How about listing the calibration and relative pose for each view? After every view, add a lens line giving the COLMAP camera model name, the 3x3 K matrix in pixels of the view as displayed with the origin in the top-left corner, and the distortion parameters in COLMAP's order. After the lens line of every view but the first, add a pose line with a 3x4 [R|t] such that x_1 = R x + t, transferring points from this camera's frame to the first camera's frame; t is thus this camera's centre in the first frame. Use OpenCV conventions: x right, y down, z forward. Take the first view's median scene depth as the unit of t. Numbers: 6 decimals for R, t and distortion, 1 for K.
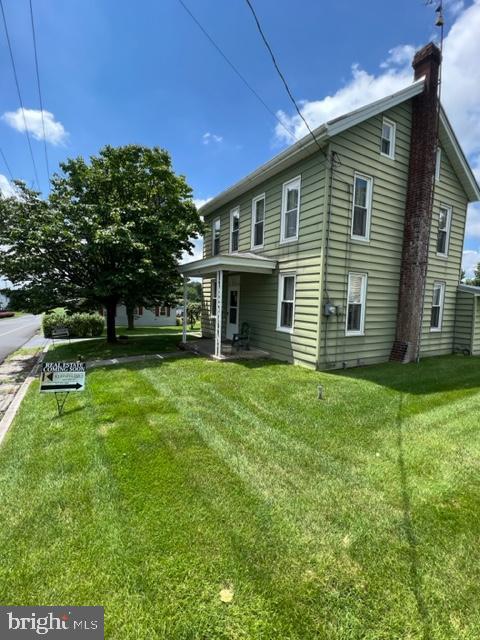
lens RADIAL K [[294.3, 0, 211.4], [0, 294.3, 326.5], [0, 0, 1]] dist [0.004260, 0.001154]
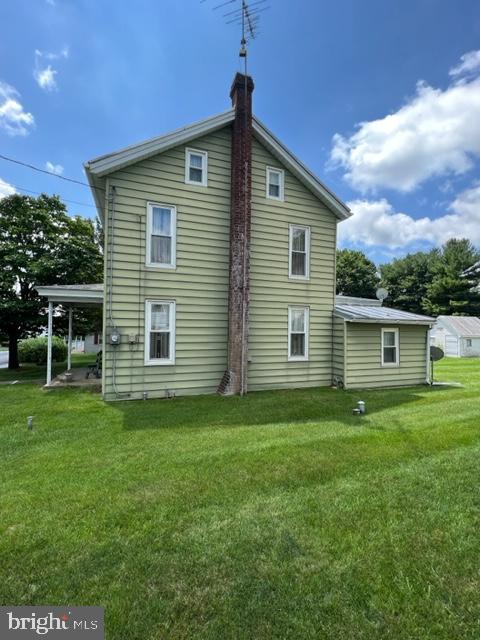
lens RADIAL K [[294.3, 0, 235.1], [0, 294.3, 322.6], [0, 0, 1]] dist [0.004260, 0.001154]
pose [[0.985170, -0.007999, -0.171392, 0.732038], [-0.006950, 0.996233, -0.086442, -0.019990], [0.171438, 0.086351, 0.981403, 0.071024]]
